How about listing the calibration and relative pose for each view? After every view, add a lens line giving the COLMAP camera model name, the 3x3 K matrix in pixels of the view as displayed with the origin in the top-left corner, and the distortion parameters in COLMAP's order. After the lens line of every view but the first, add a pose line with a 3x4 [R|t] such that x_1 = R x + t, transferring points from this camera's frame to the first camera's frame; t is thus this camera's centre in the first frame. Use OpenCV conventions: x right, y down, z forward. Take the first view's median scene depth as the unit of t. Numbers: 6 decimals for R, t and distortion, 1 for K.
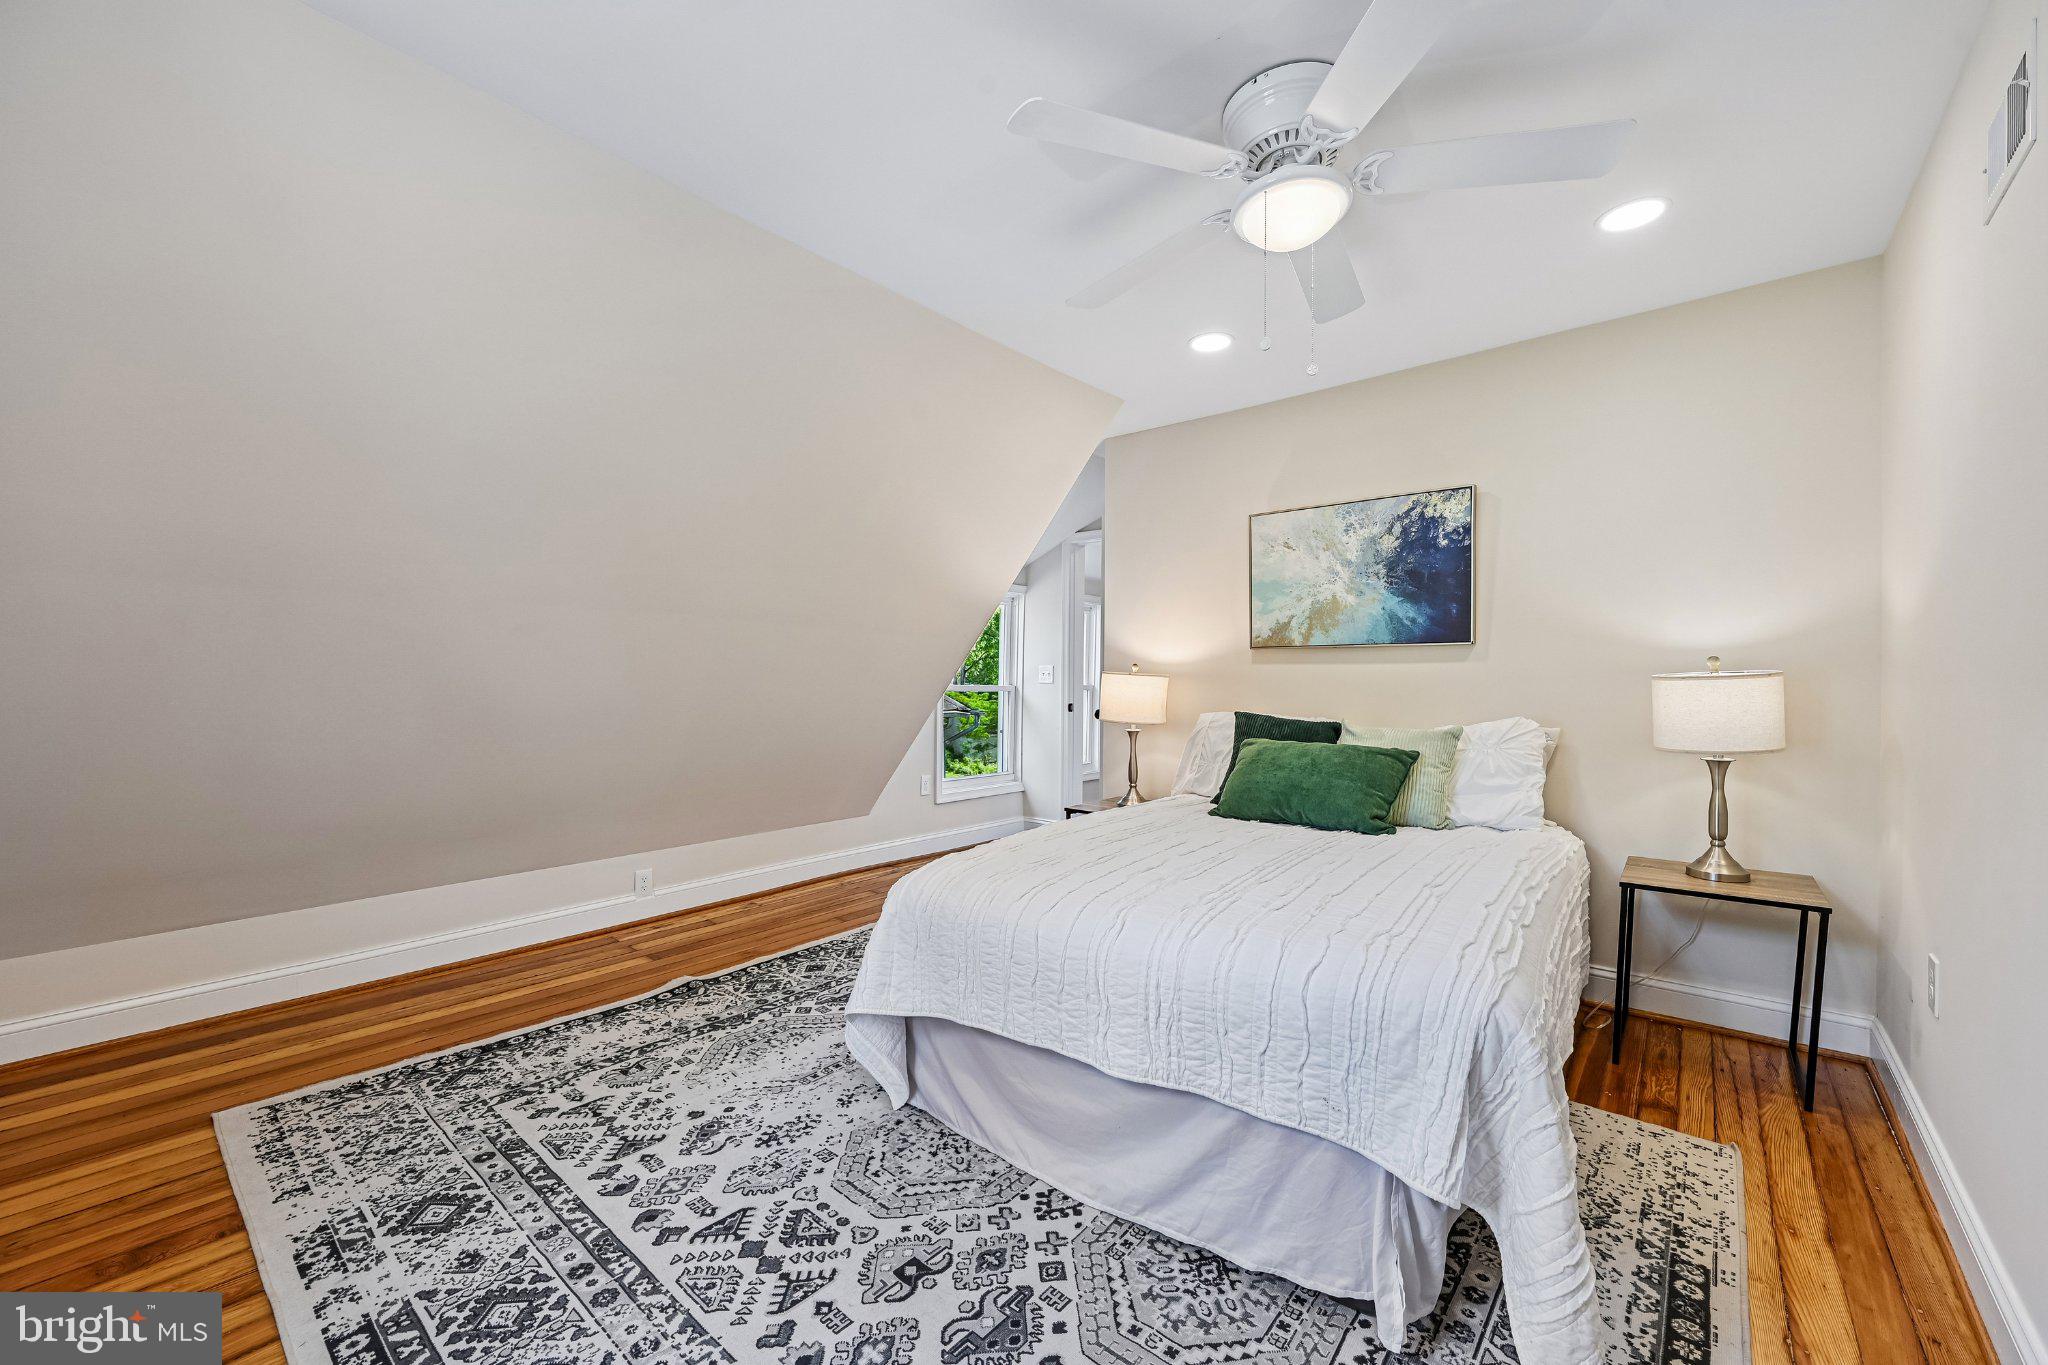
lens RADIAL K [[810.8, 0, 1028.6], [0, 810.8, 683.1], [0, 0, 1]] dist [-0.000772, 0.000093]
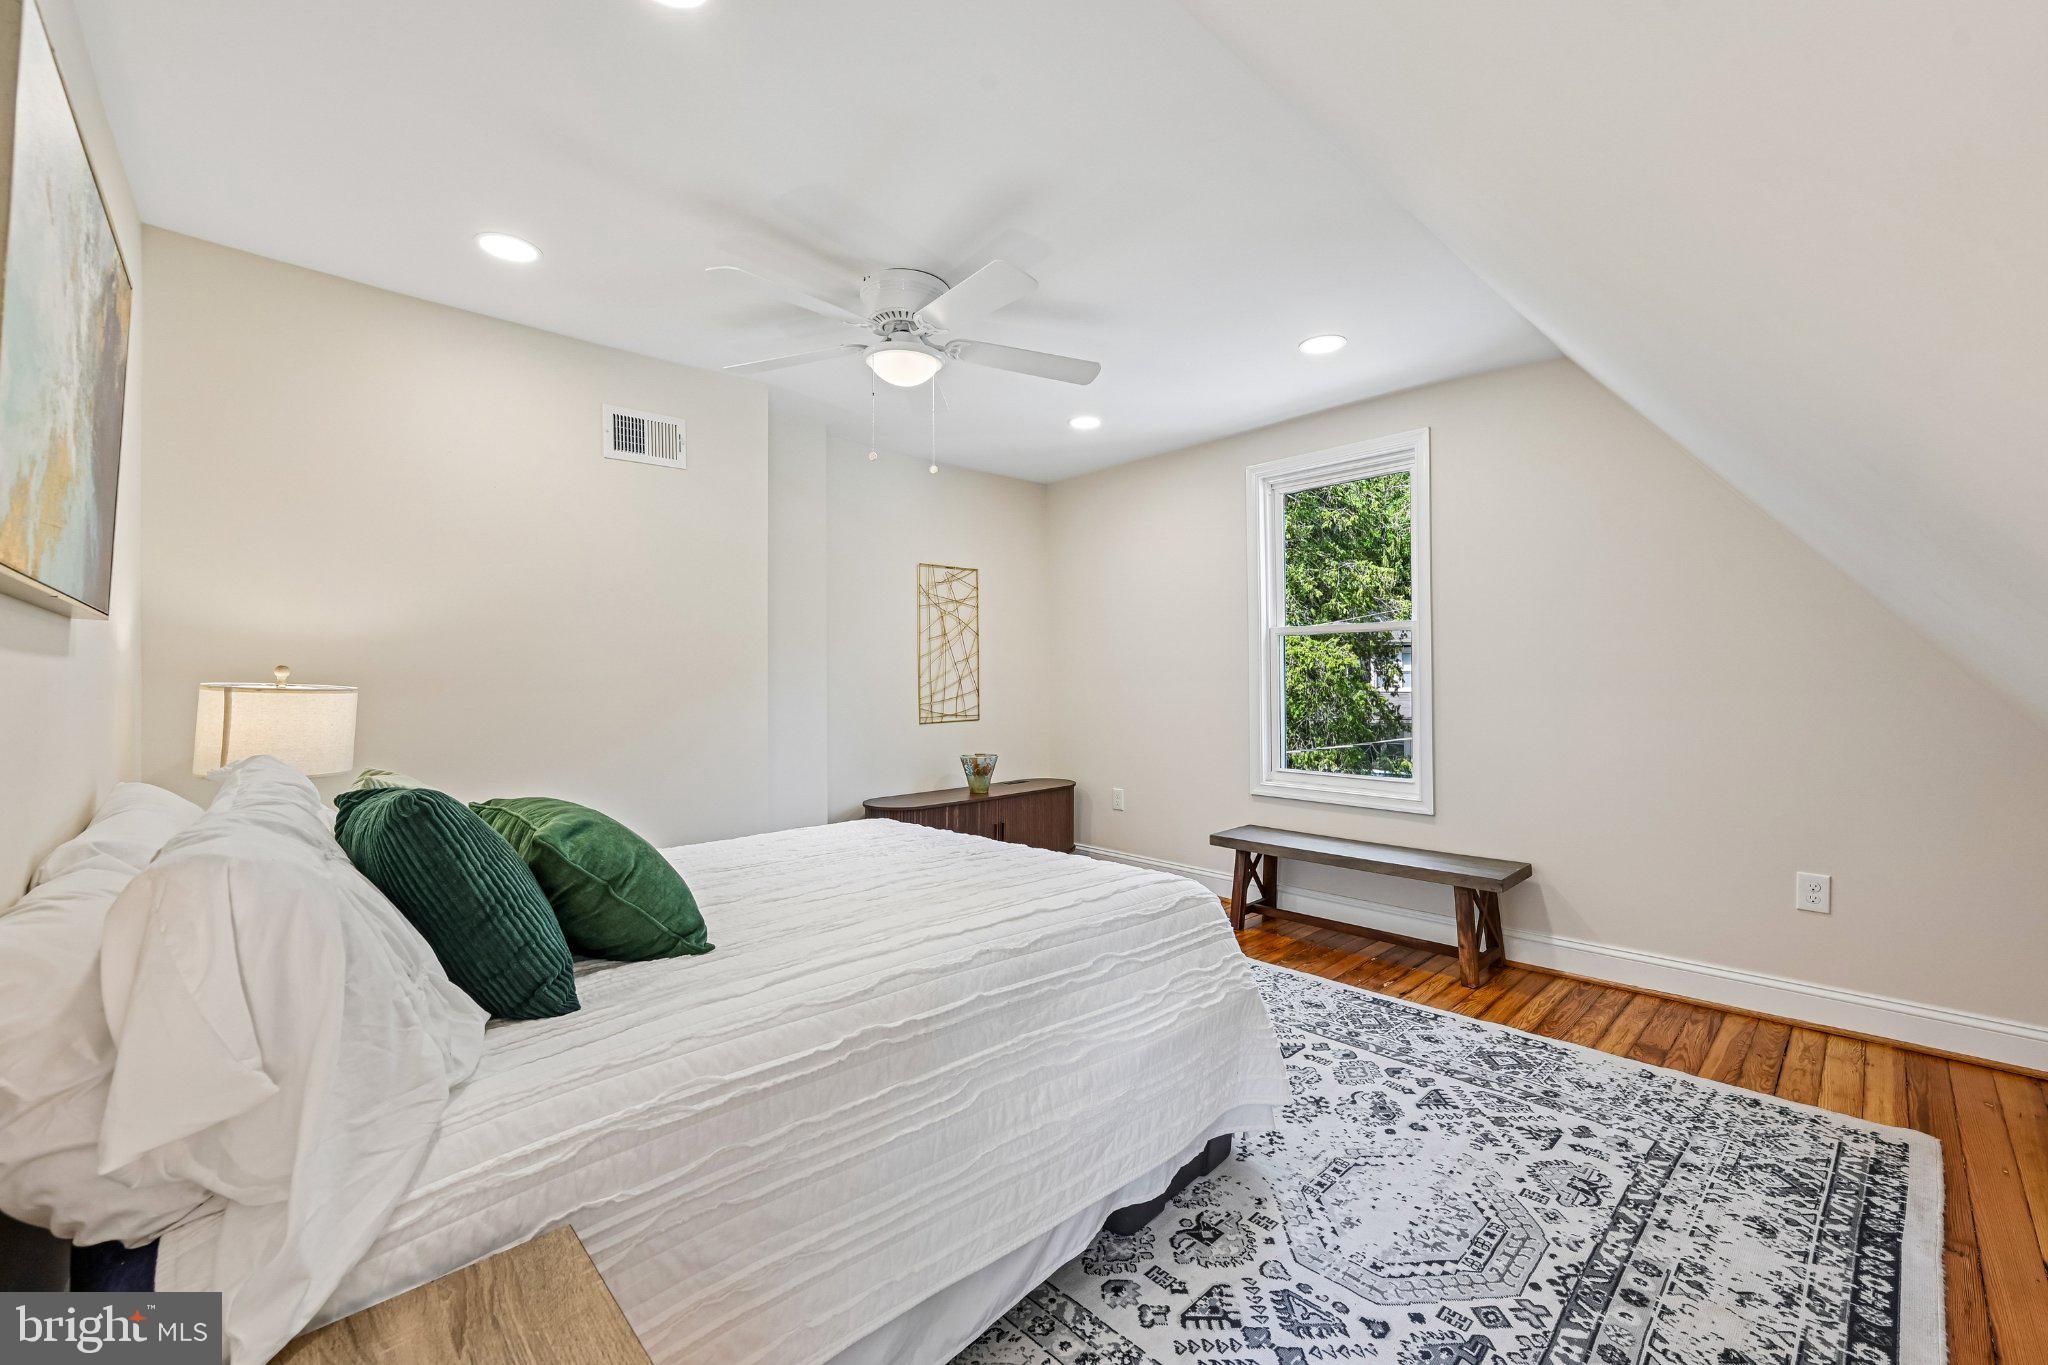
lens RADIAL K [[810.8, 0, 1028.6], [0, 810.8, 683.1], [0, 0, 1]] dist [-0.000772, 0.000093]
pose [[-0.993745, 0.002420, 0.111646, -0.053882], [0.003258, 0.999968, 0.007324, -0.013854], [-0.111625, 0.007642, -0.993721, 2.057224]]
